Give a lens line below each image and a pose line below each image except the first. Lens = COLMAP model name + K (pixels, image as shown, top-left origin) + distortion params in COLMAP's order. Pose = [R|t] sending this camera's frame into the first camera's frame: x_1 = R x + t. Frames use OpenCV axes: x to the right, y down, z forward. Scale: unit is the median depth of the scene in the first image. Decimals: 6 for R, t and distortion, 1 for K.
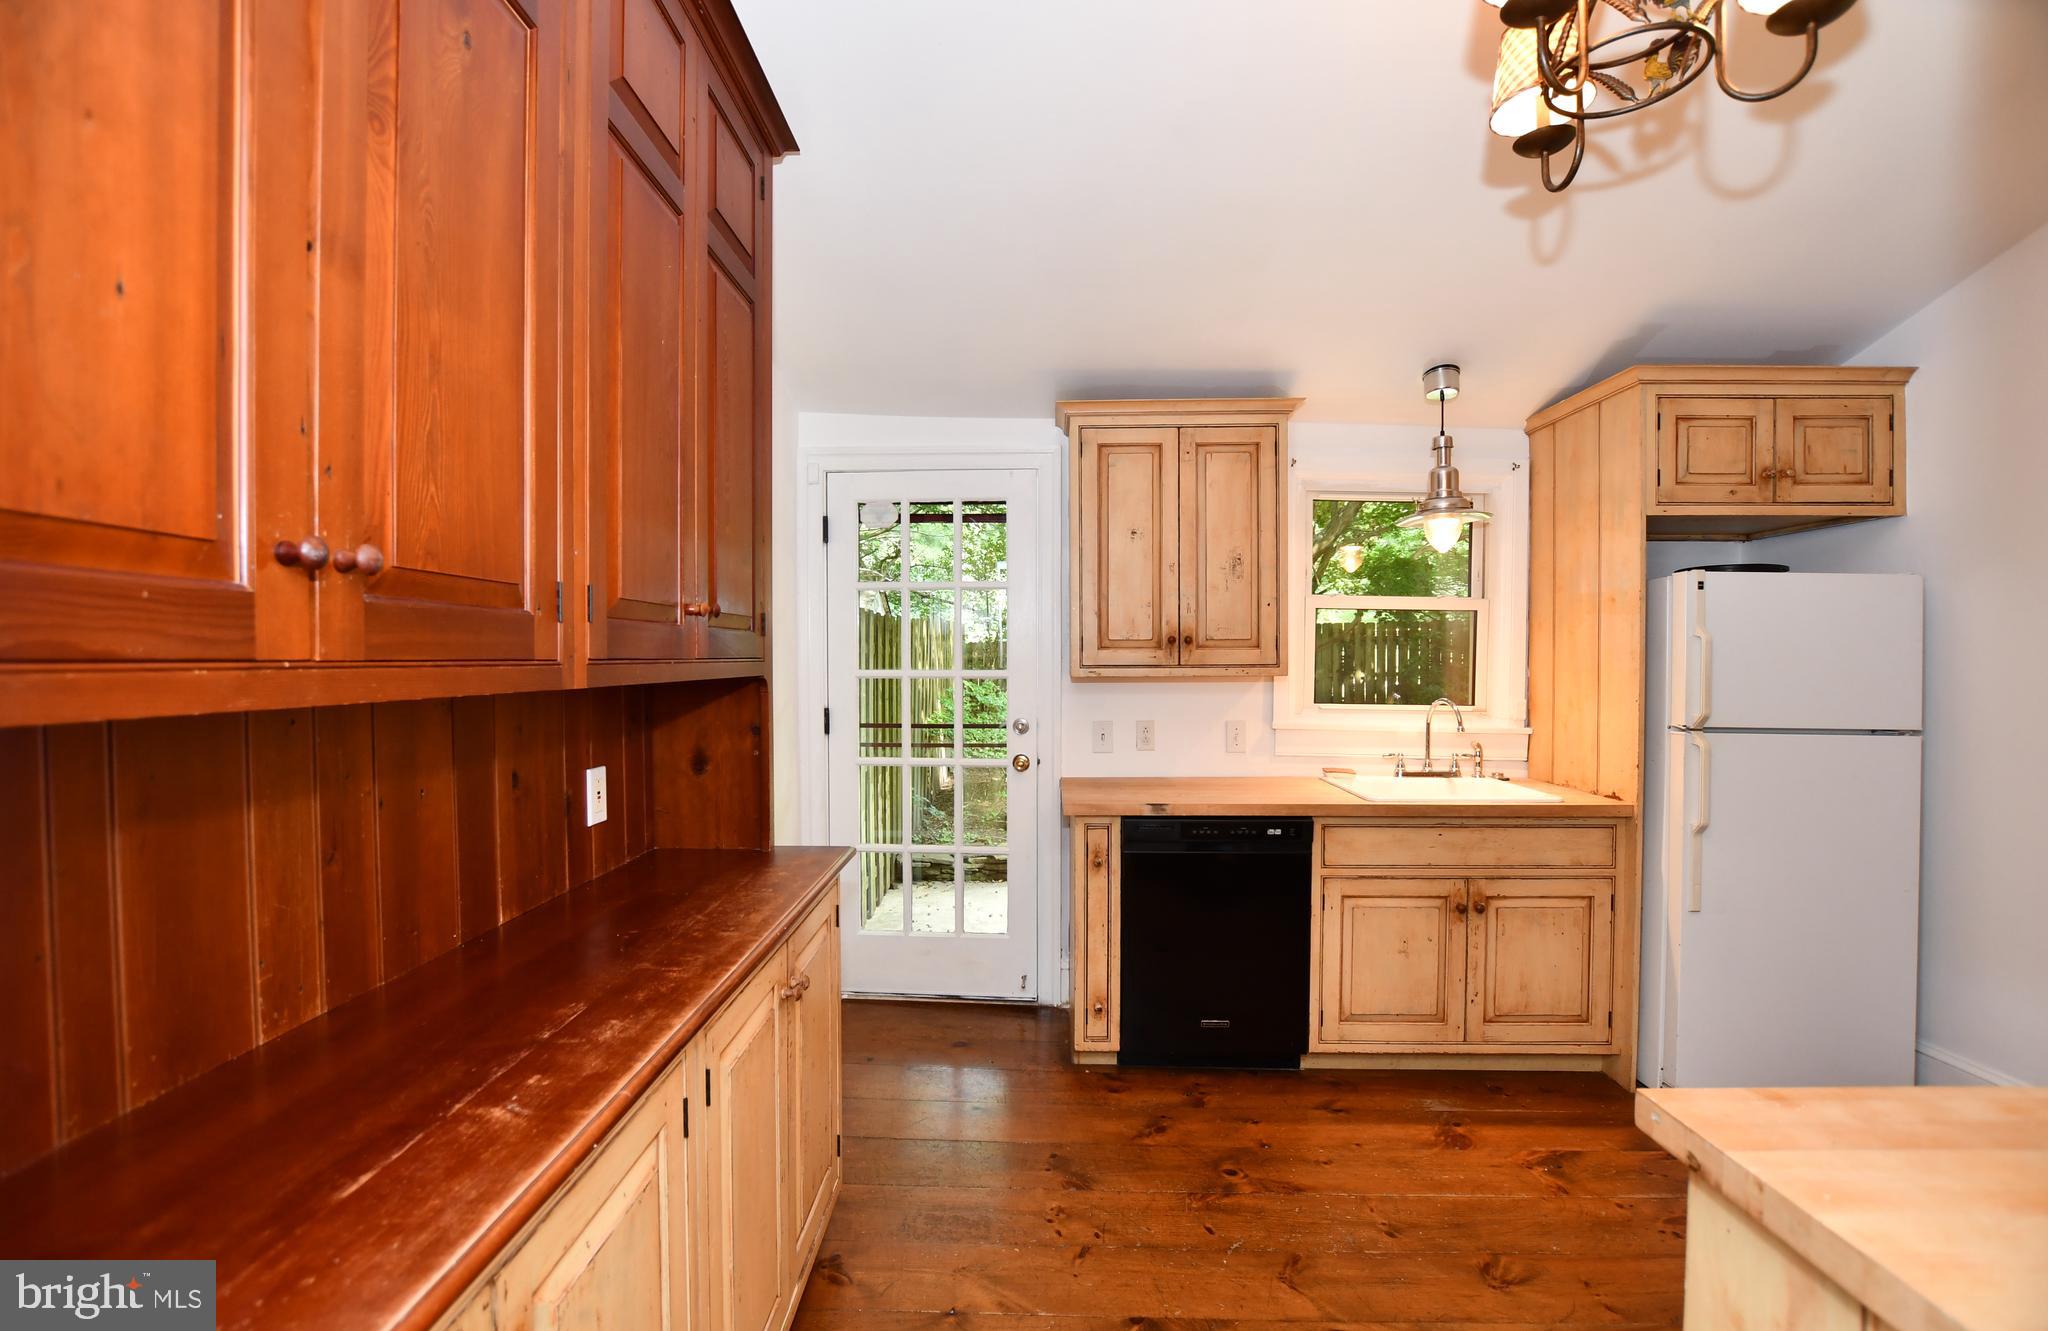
lens RADIAL K [[890.7, 0, 1028.1], [0, 890.7, 670.6], [0, 0, 1]] dist [-0.024744, -0.000122]
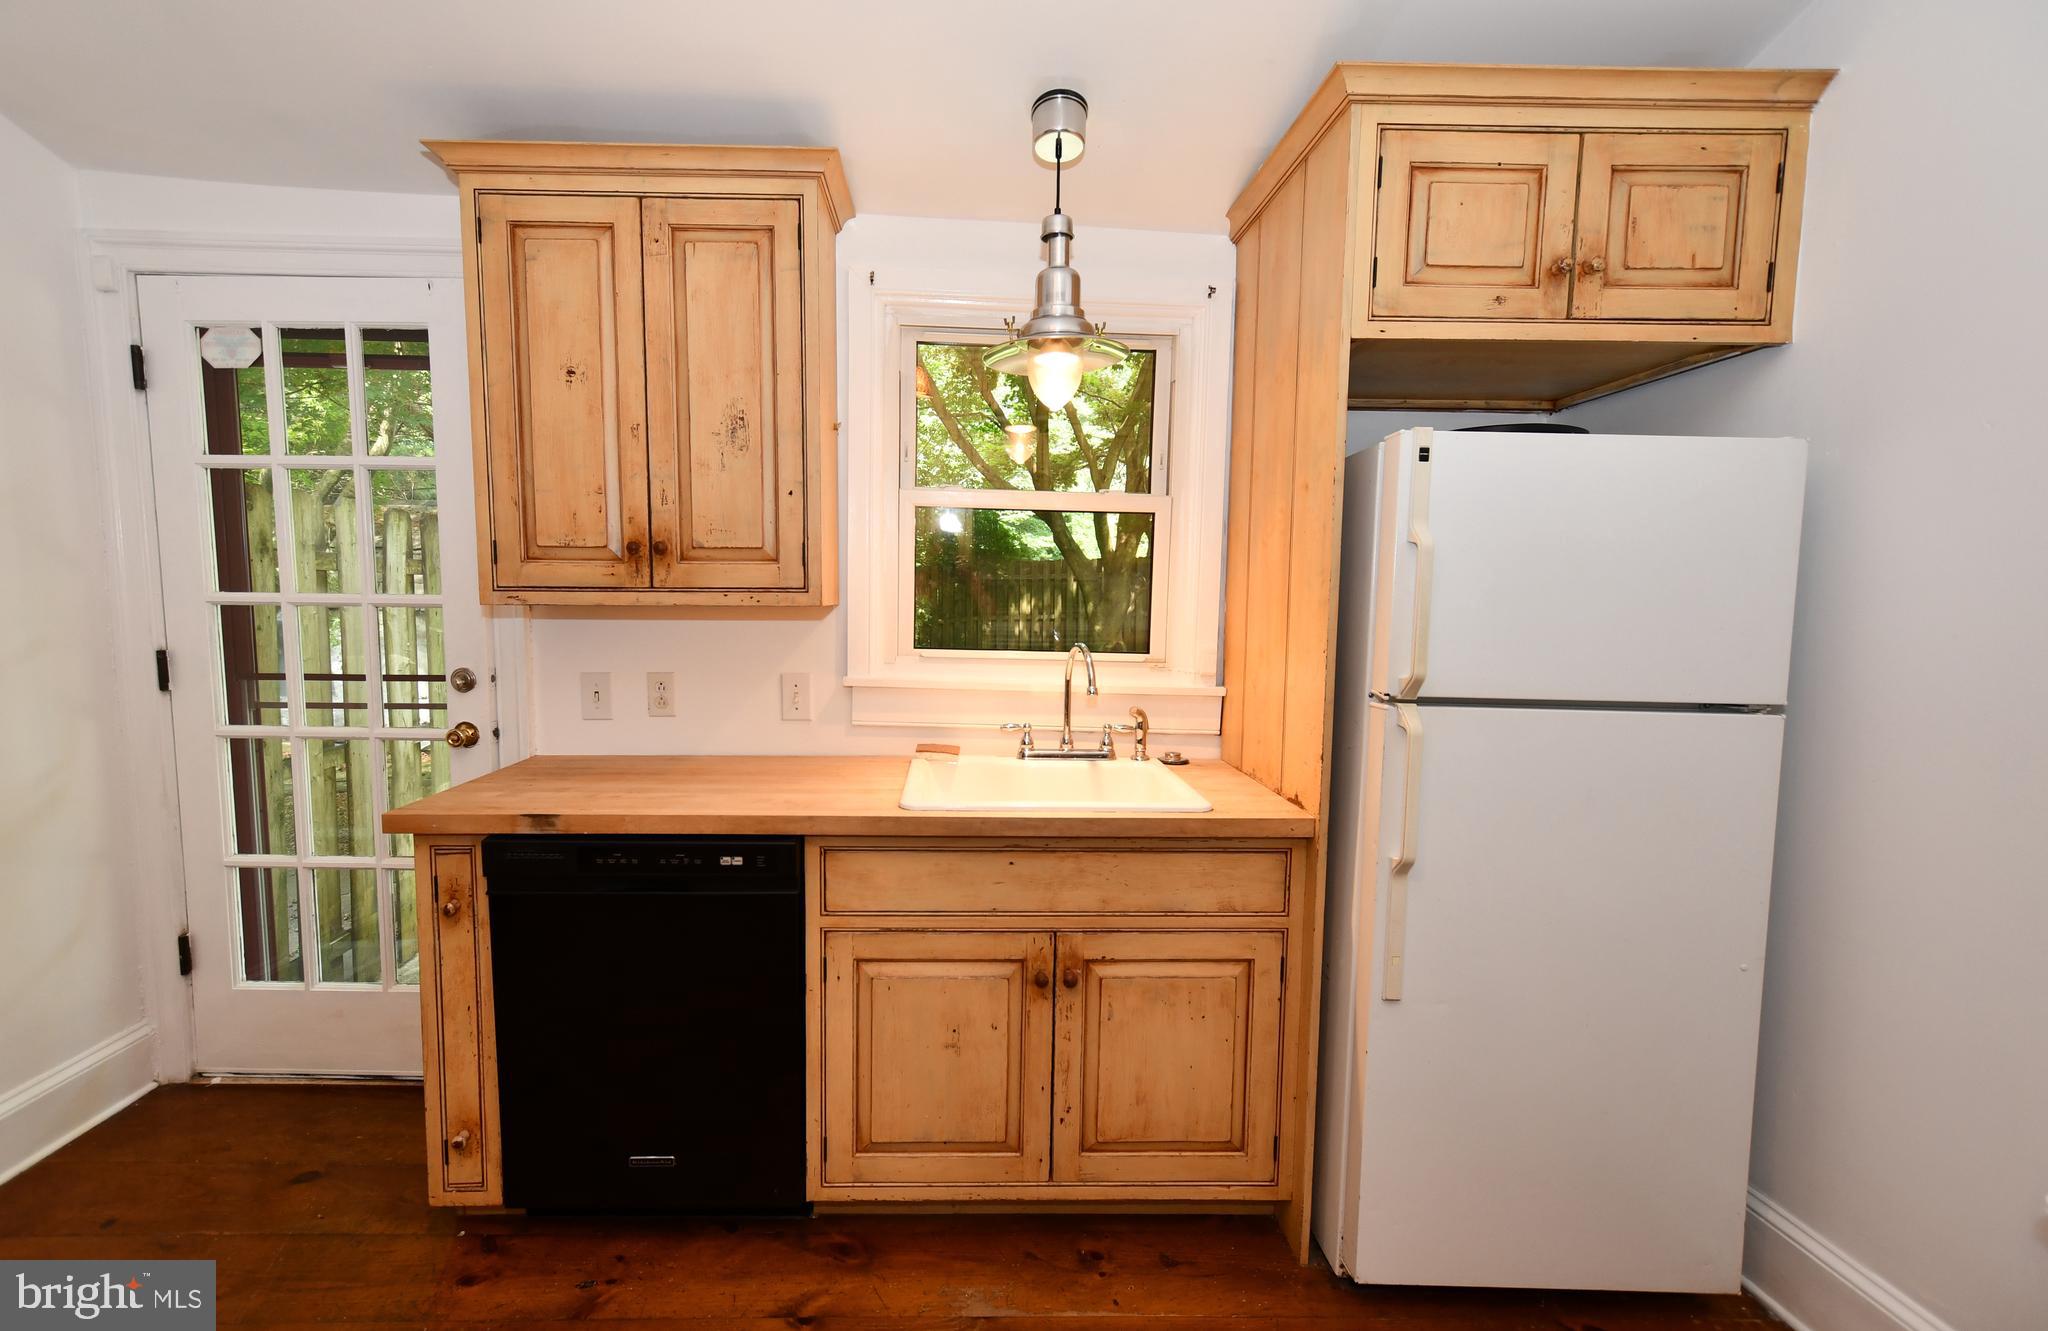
lens RADIAL K [[903.7, 0, 977.6], [0, 903.7, 674.2], [0, 0, 1]] dist [0.006557, 0.000421]
pose [[0.998492, 0.005523, 0.054617, 0.404780], [-0.009516, 0.997278, 0.073118, 0.006527], [-0.054065, -0.073527, 0.995827, 0.375901]]
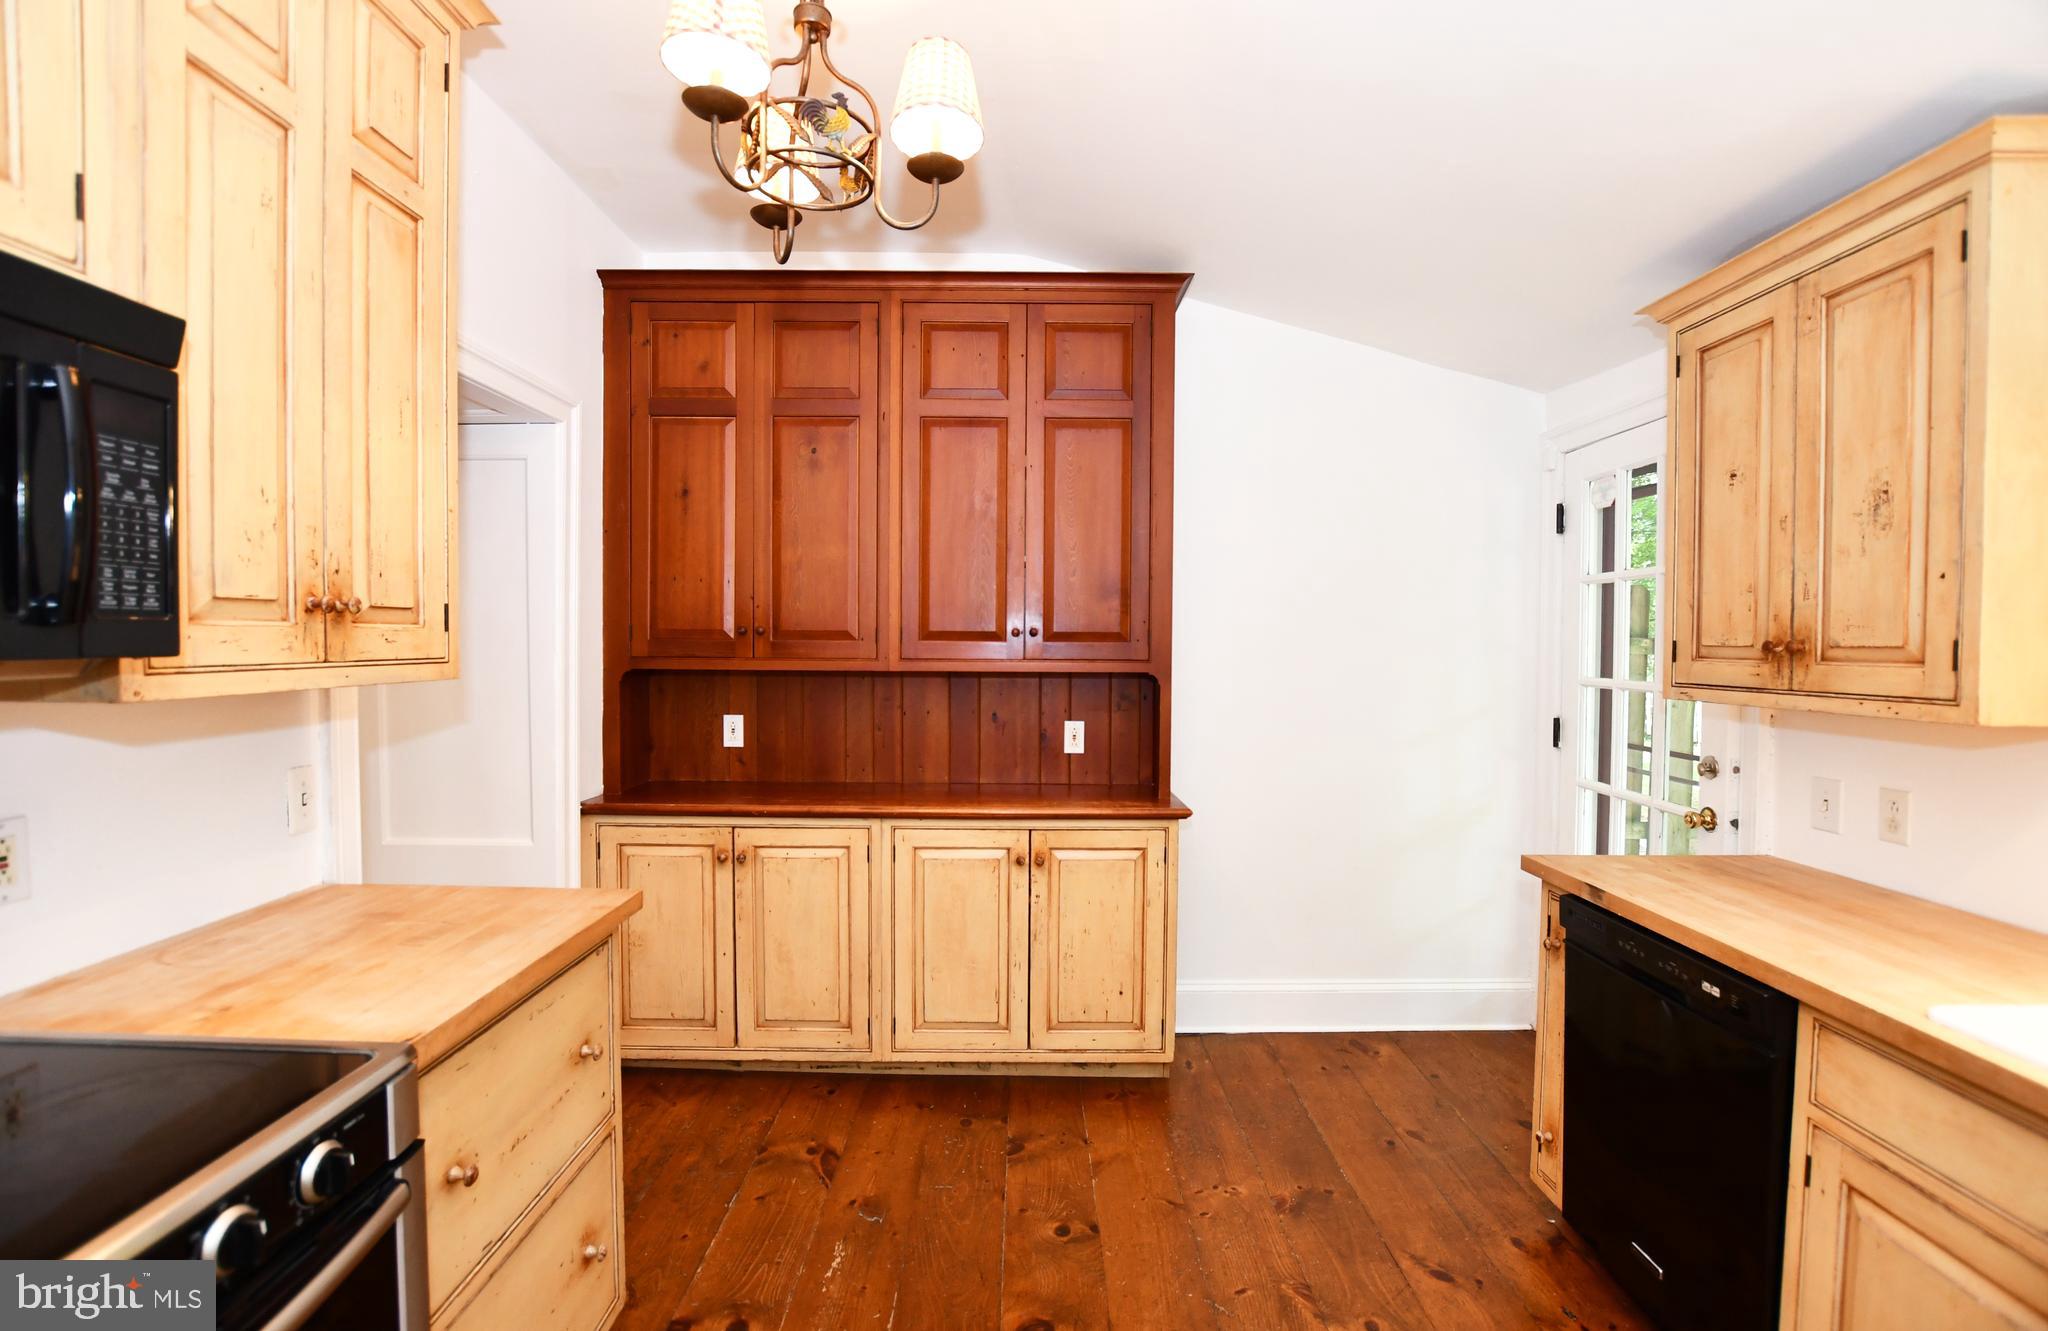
lens RADIAL K [[908.6, 0, 1023.1], [0, 908.6, 671.3], [0, 0, 1]] dist [-0.022451, 0.000658]
pose [[0.025564, 0.036410, -0.999010, 0.815834], [-0.019984, 0.999155, 0.035904, -0.032480], [0.999473, 0.019046, 0.026270, 0.533953]]
